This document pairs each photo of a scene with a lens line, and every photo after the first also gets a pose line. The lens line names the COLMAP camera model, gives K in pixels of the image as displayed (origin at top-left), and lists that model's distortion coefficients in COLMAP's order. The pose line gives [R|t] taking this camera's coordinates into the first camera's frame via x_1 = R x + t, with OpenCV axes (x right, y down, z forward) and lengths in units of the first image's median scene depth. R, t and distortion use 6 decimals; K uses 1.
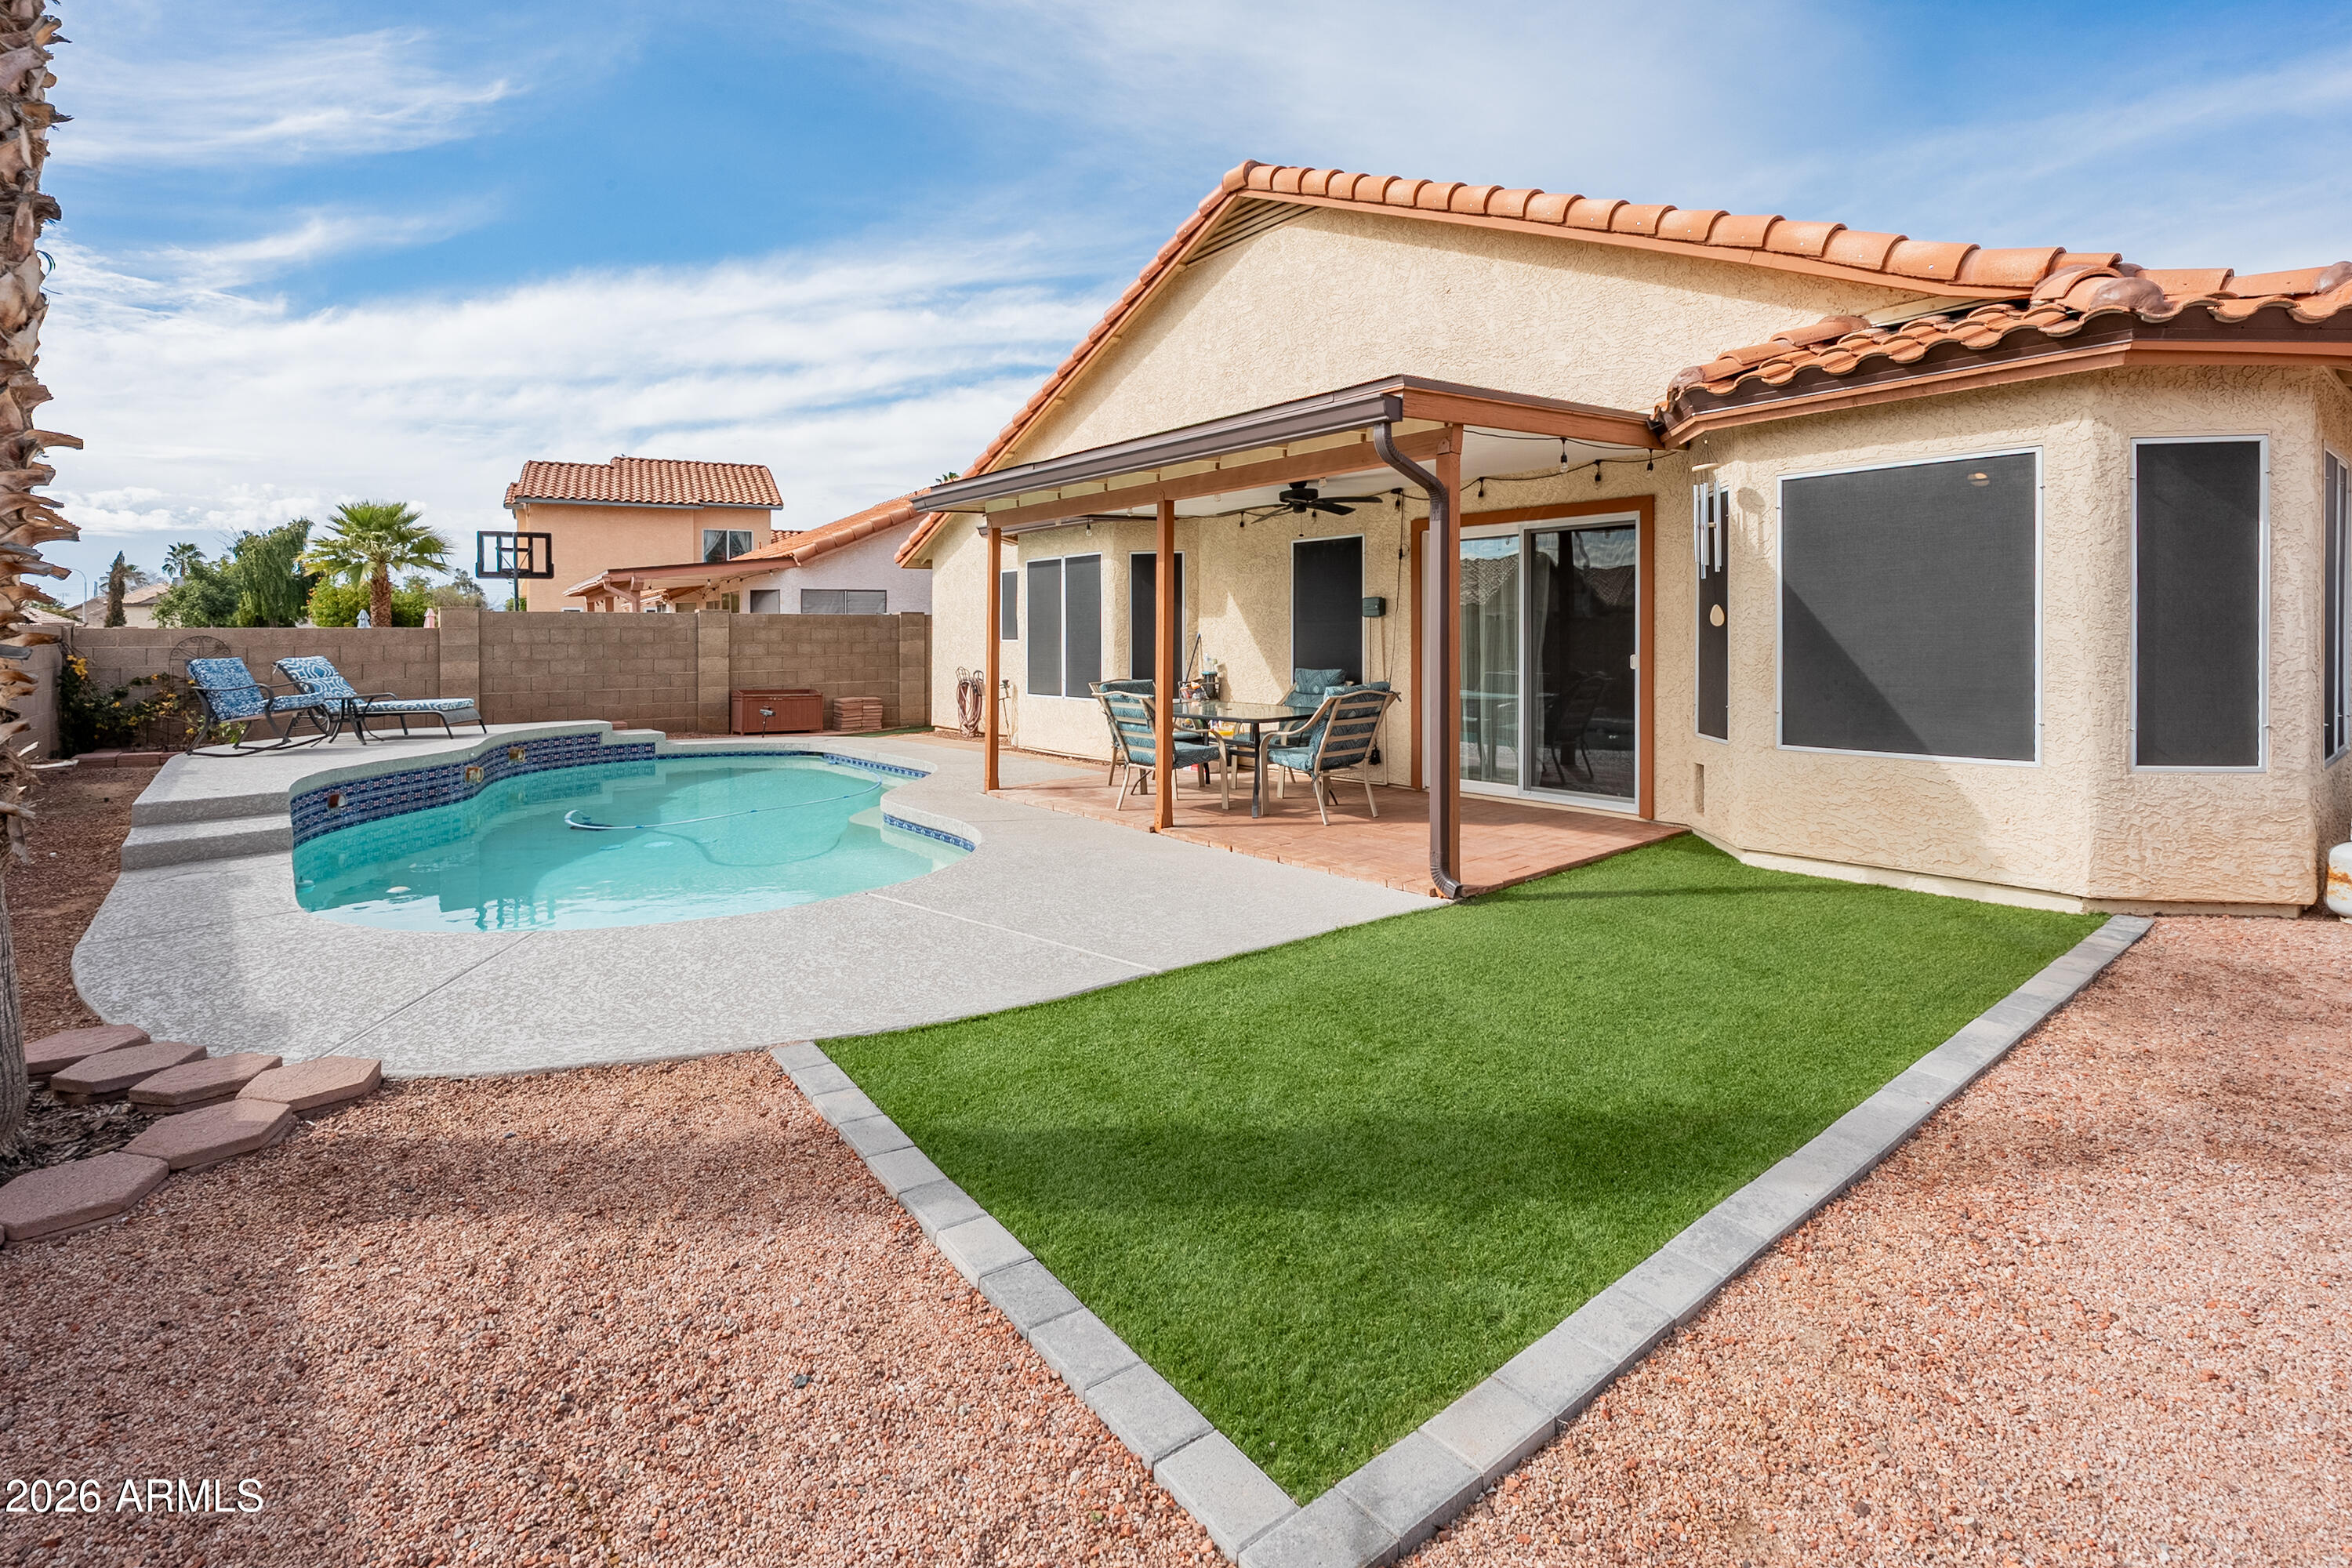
lens RADIAL K [[1099.3, 0, 1188.5], [0, 1099.3, 619.9], [0, 0, 1]] dist [-0.003180, -0.000020]
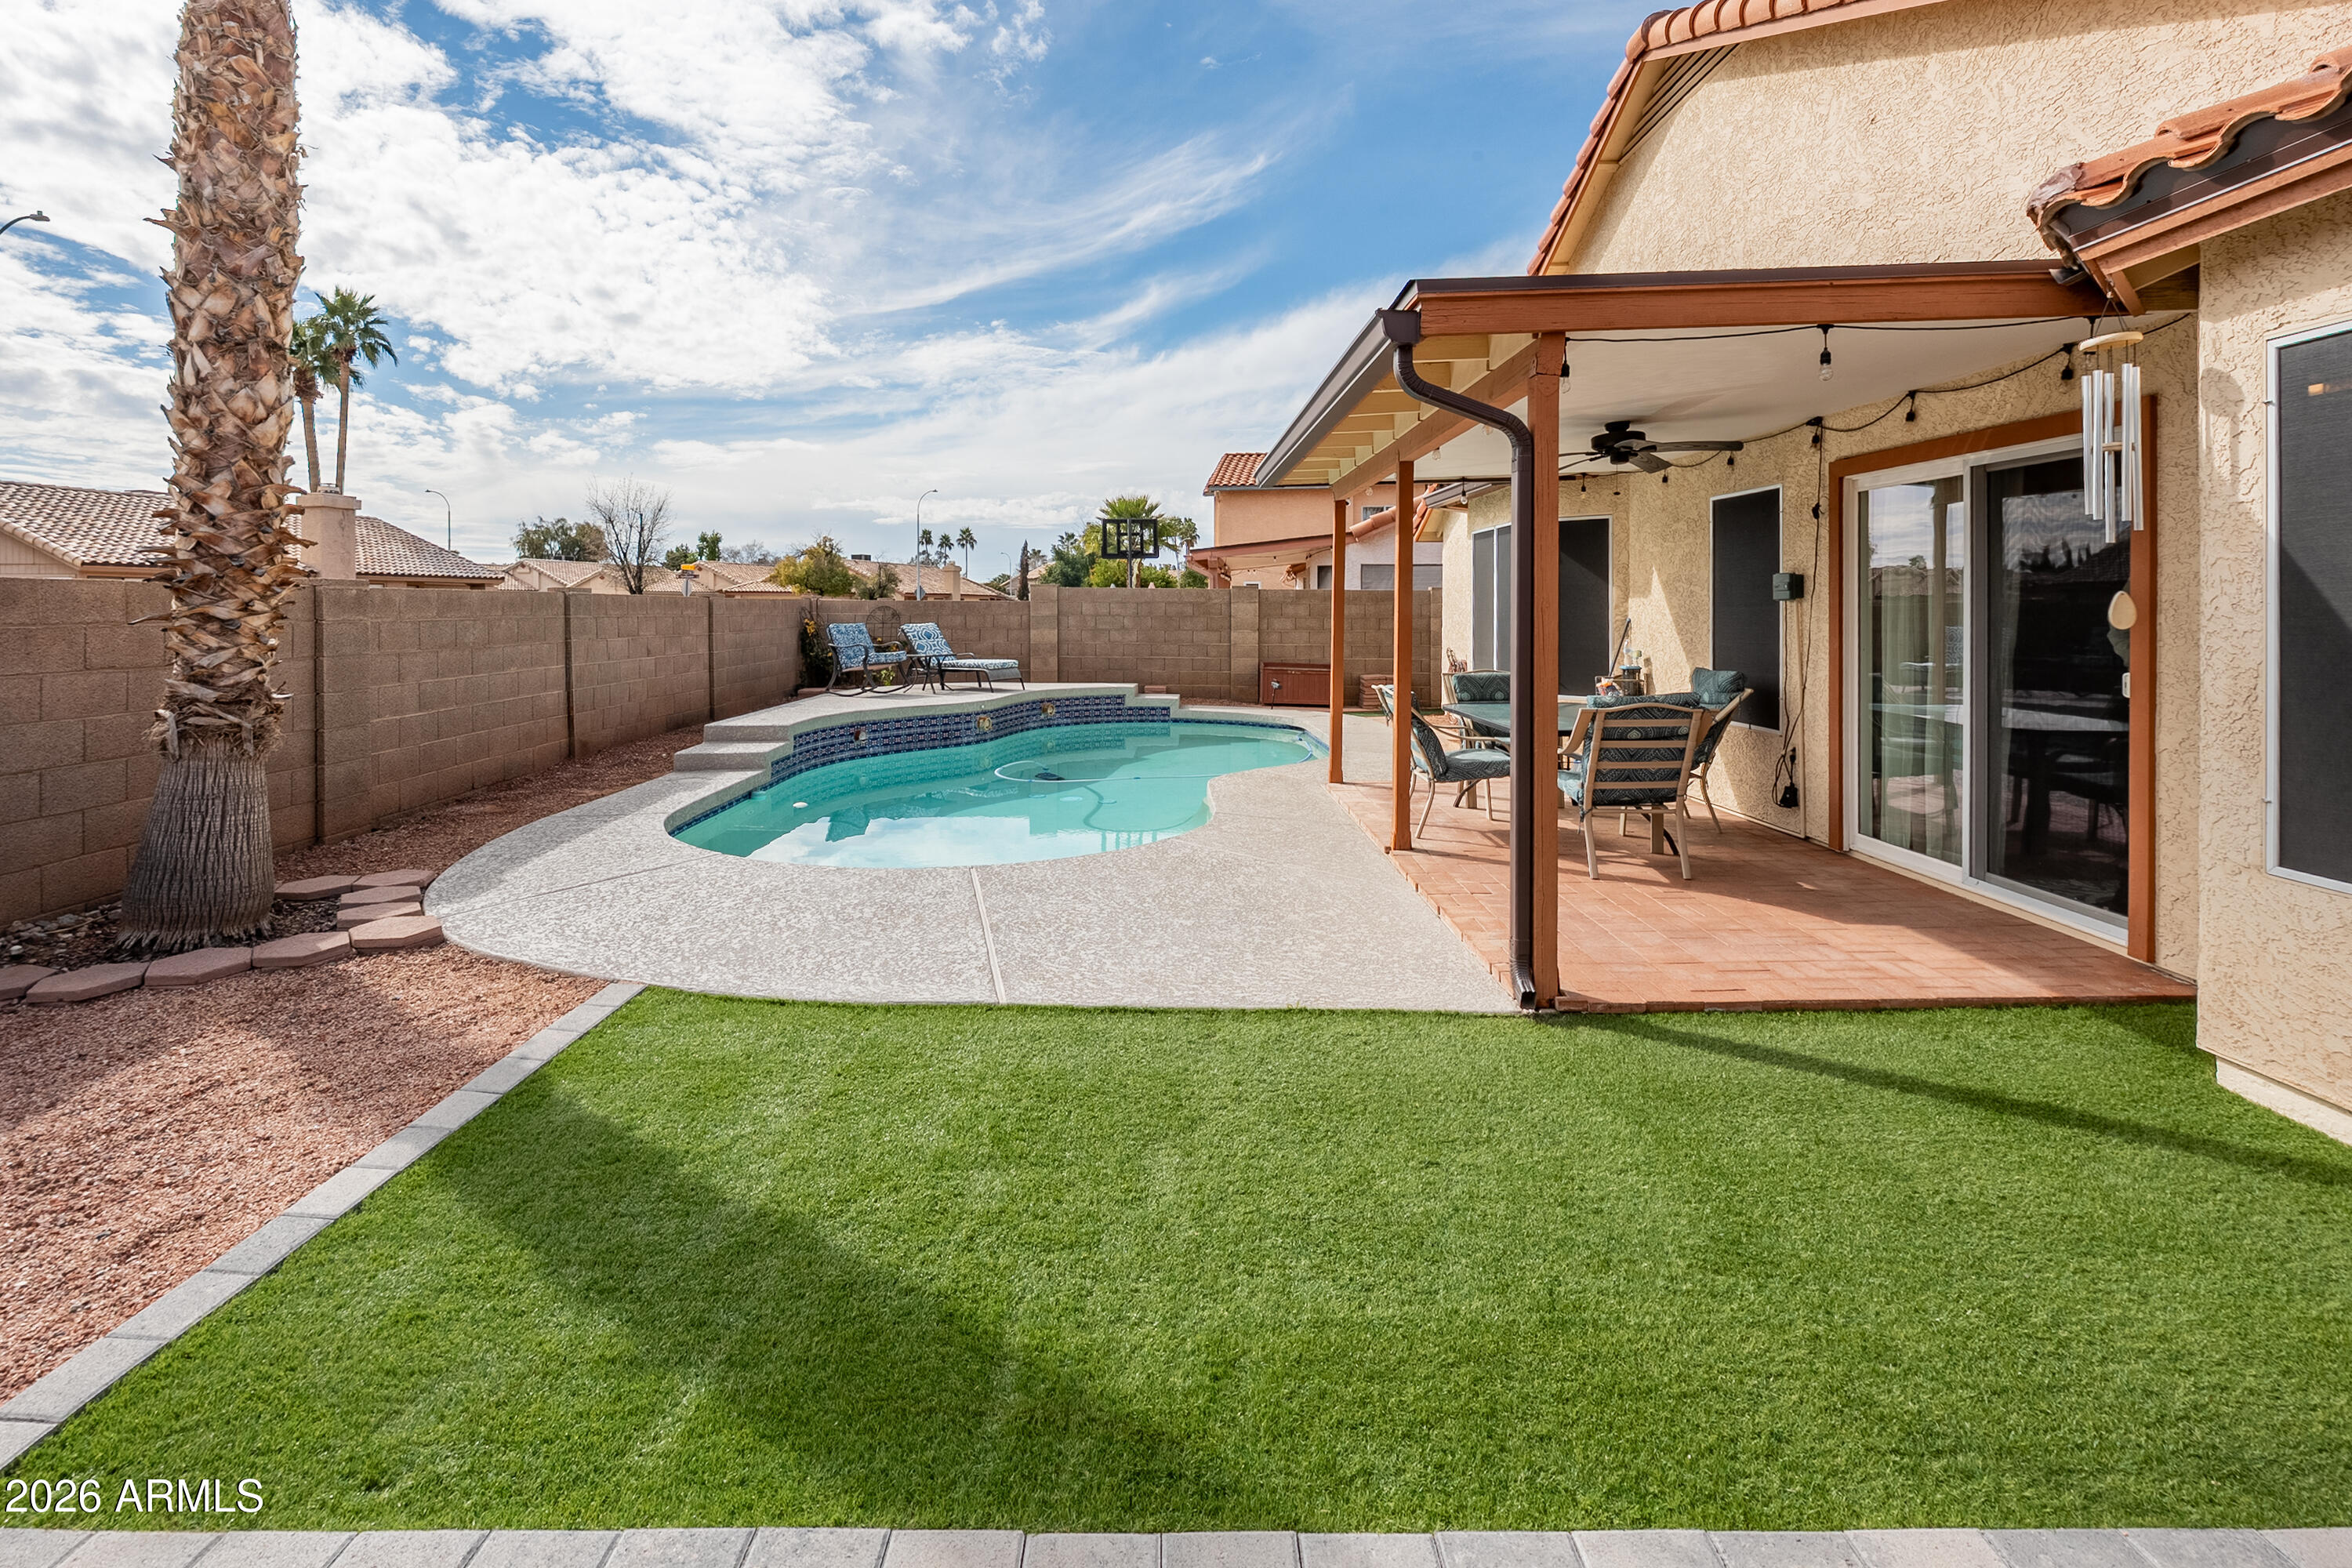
lens RADIAL K [[1119.2, 0, 1166.7], [0, 1119.2, 588.3], [0, 0, 1]] dist [-0.002636, 0.000154]
pose [[0.775179, 0.001995, -0.631739, 0.284348], [-0.003722, 0.999992, -0.001409, -0.007515], [0.631731, 0.003443, 0.775180, 0.164209]]
